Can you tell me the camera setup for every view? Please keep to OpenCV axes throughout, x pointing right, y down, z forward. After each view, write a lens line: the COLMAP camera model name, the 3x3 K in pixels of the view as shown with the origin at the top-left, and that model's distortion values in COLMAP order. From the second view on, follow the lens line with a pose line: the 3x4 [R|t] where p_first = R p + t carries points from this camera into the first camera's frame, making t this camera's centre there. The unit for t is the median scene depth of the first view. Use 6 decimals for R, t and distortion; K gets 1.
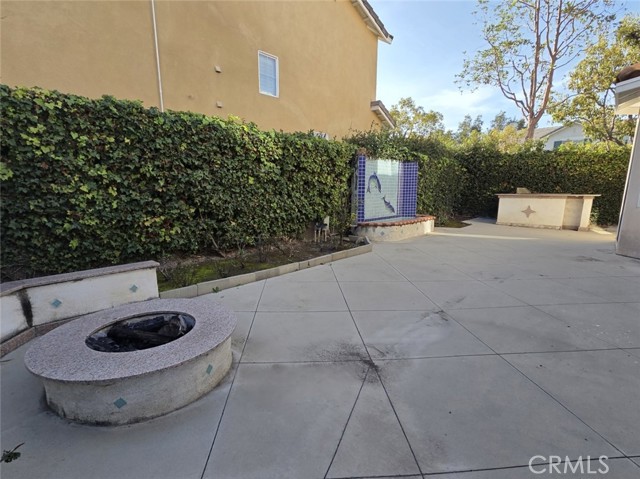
lens RADIAL K [[286.8, 0, 319.5], [0, 286.8, 238.9], [0, 0, 1]] dist [-0.001478, -0.000525]
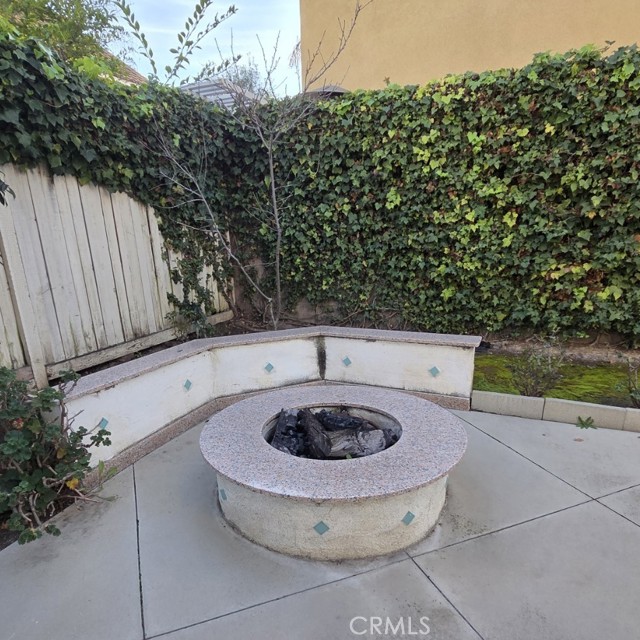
lens RADIAL K [[461.7, 0, 319.3], [0, 461.7, 368.4], [0, 0, 1]] dist [0.004328, -0.003362]
pose [[0.346815, 0.271079, -0.897906, 0.161913], [-0.129127, 0.962008, 0.240556, -0.042123], [0.929003, 0.032515, 0.368642, 0.253167]]
